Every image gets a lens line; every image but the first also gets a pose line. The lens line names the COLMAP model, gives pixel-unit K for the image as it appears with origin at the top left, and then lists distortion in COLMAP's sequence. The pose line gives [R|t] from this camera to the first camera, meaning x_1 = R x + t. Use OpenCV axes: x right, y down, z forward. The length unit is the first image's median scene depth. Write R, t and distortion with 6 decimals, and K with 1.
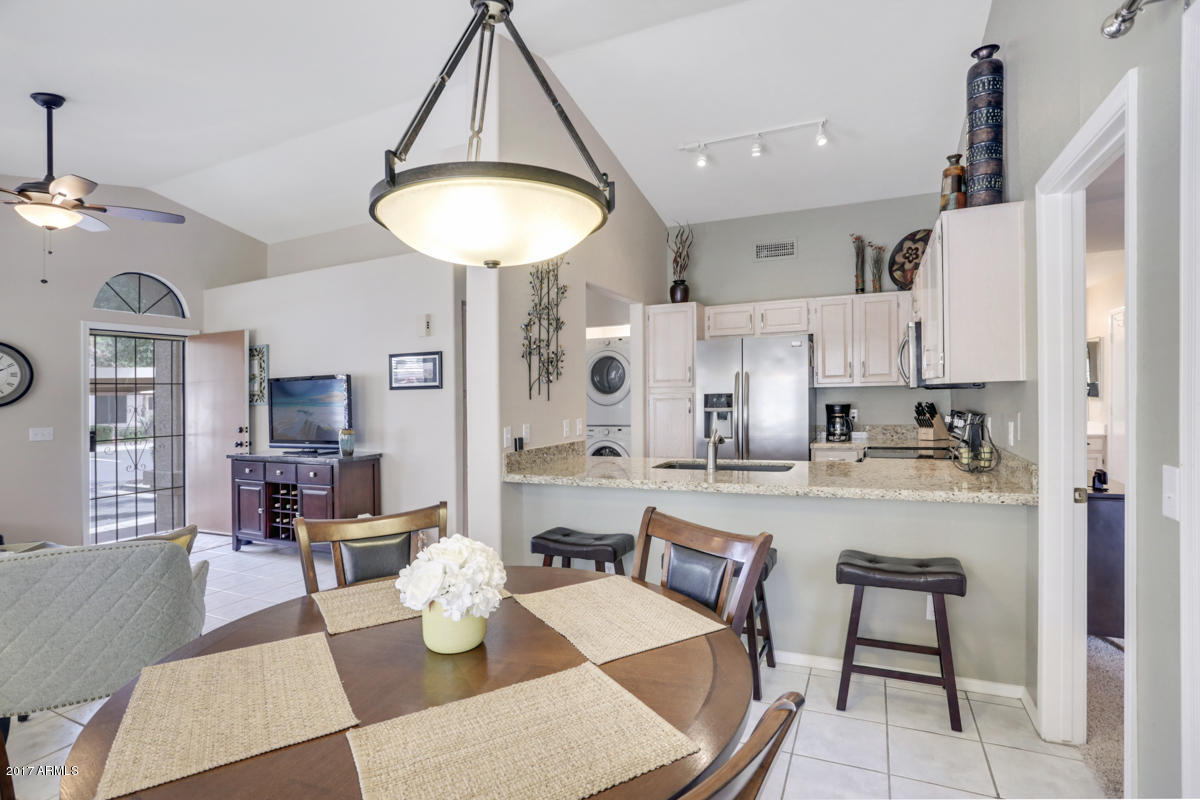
lens RADIAL K [[568.9, 0, 600.0], [0, 568.9, 400.0], [0, 0, 1]] dist [-0.001305, -0.000238]
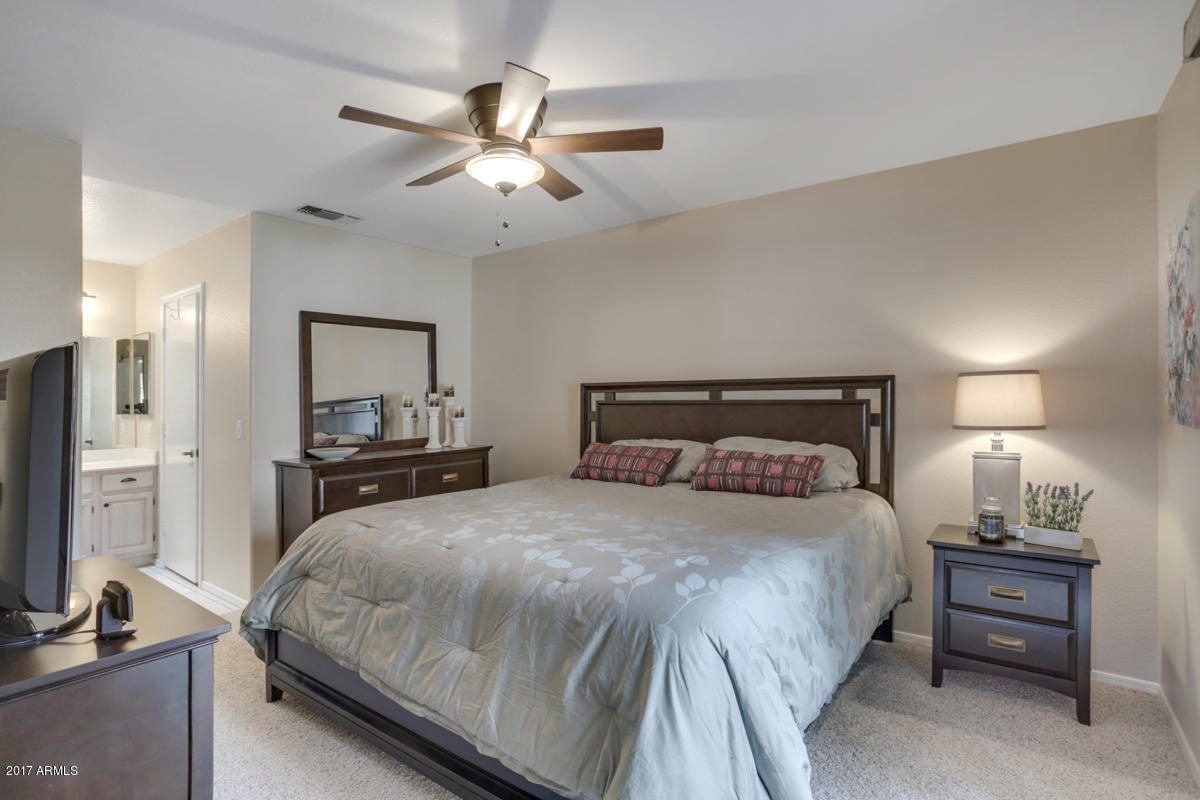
lens RADIAL K [[604.4, 0, 600.0], [0, 604.4, 400.0], [0, 0, 1]] dist [-0.002744, -0.000266]
pose [[0.217930, 0.021612, 0.975725, 0.257875], [0.017657, 0.999504, -0.026083, 0.007602], [-0.975805, 0.022912, 0.217440, 0.275783]]
